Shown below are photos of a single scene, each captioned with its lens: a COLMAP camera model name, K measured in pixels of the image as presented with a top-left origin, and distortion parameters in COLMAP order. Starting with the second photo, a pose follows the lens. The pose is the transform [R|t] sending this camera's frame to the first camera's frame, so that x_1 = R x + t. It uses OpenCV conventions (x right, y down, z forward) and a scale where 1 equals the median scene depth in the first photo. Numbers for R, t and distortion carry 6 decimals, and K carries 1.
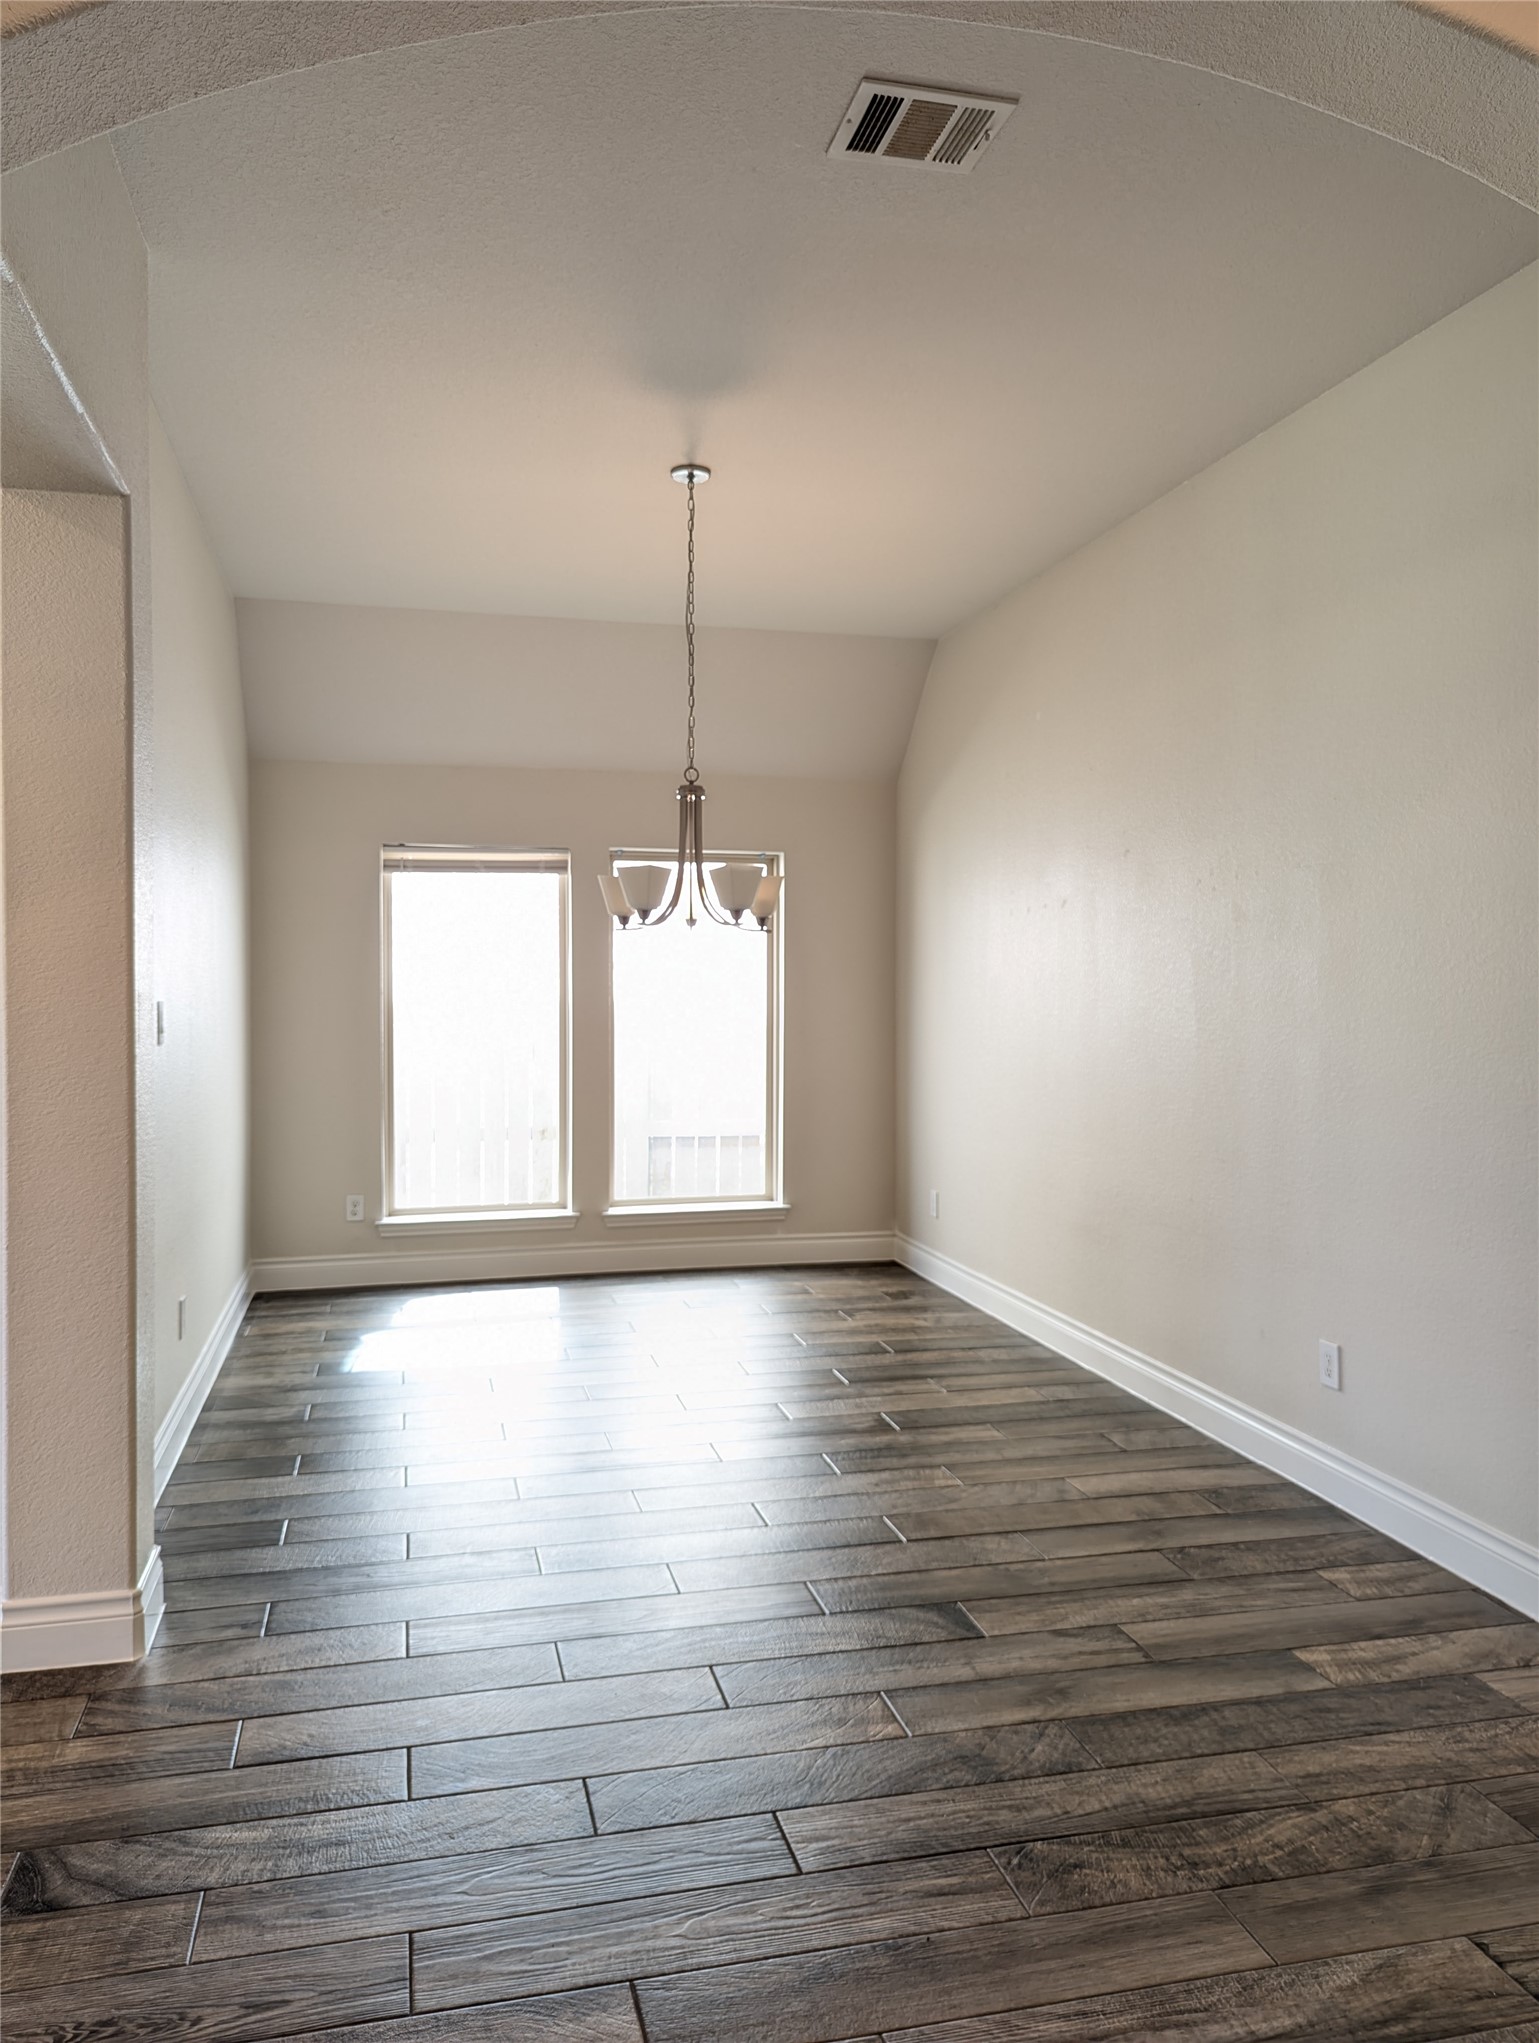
lens RADIAL K [[1450.3, 0, 746.4], [0, 1450.3, 1004.2], [0, 0, 1]] dist [0.055341, -0.051339]
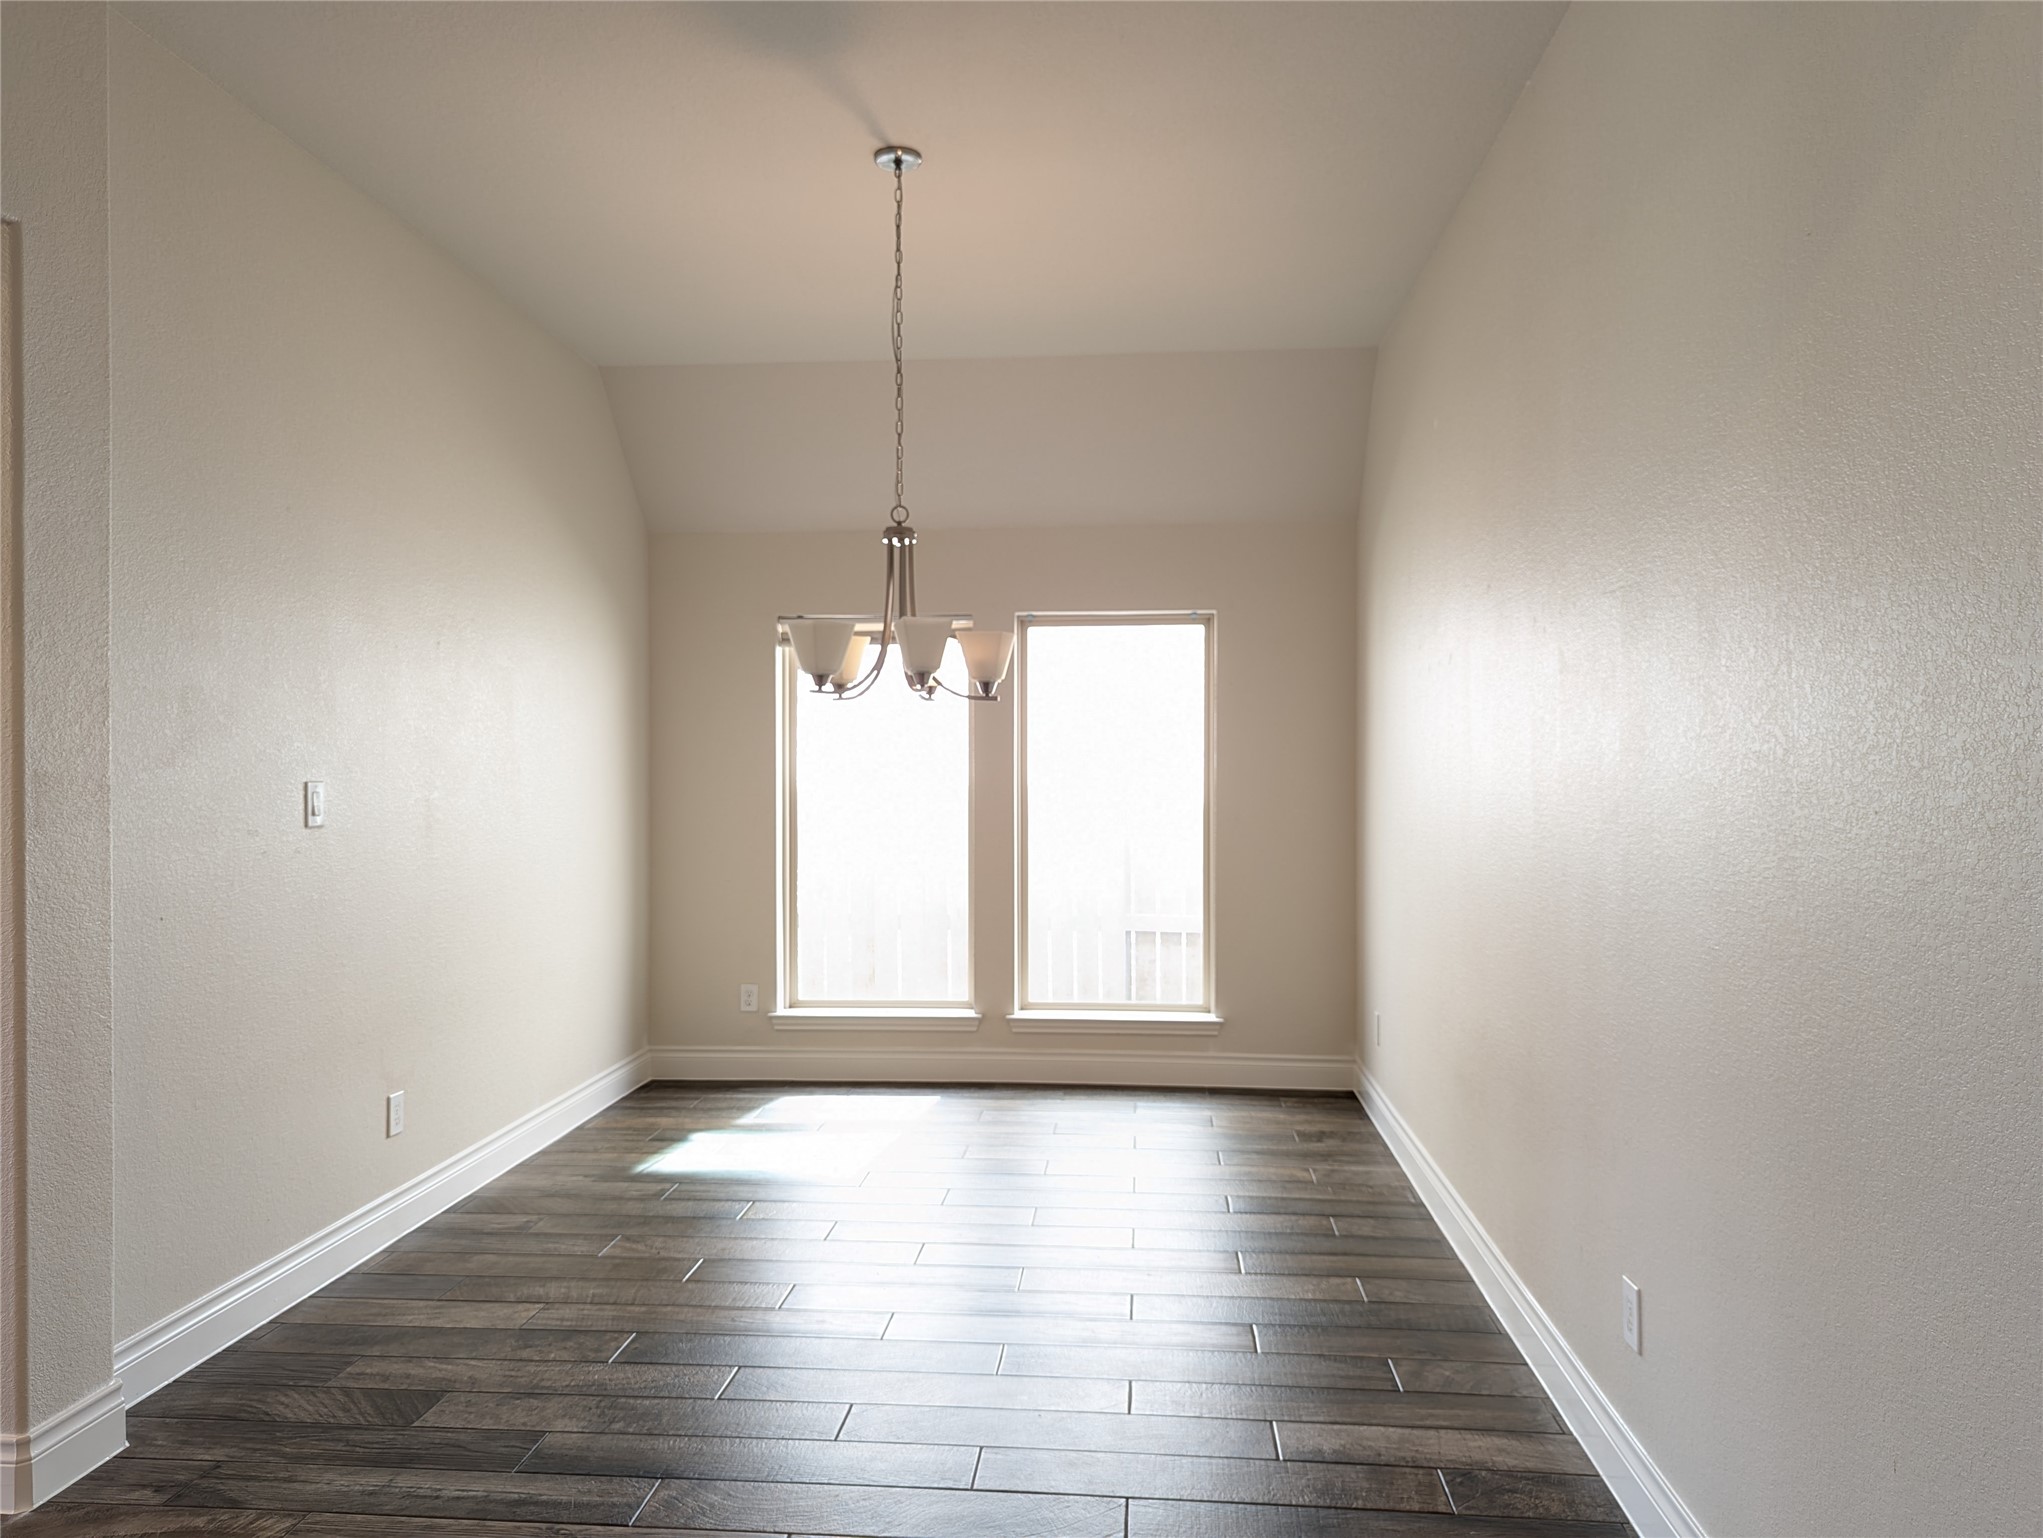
lens RADIAL K [[1450.3, 0, 1023.6], [0, 1450.3, 773.9], [0, 0, 1]] dist [0.055341, -0.051339]
pose [[0.949343, 0.000241, -0.314242, 0.304259], [-0.002464, 0.999975, -0.006674, -0.001557], [0.314232, 0.007110, 0.949320, 0.225486]]
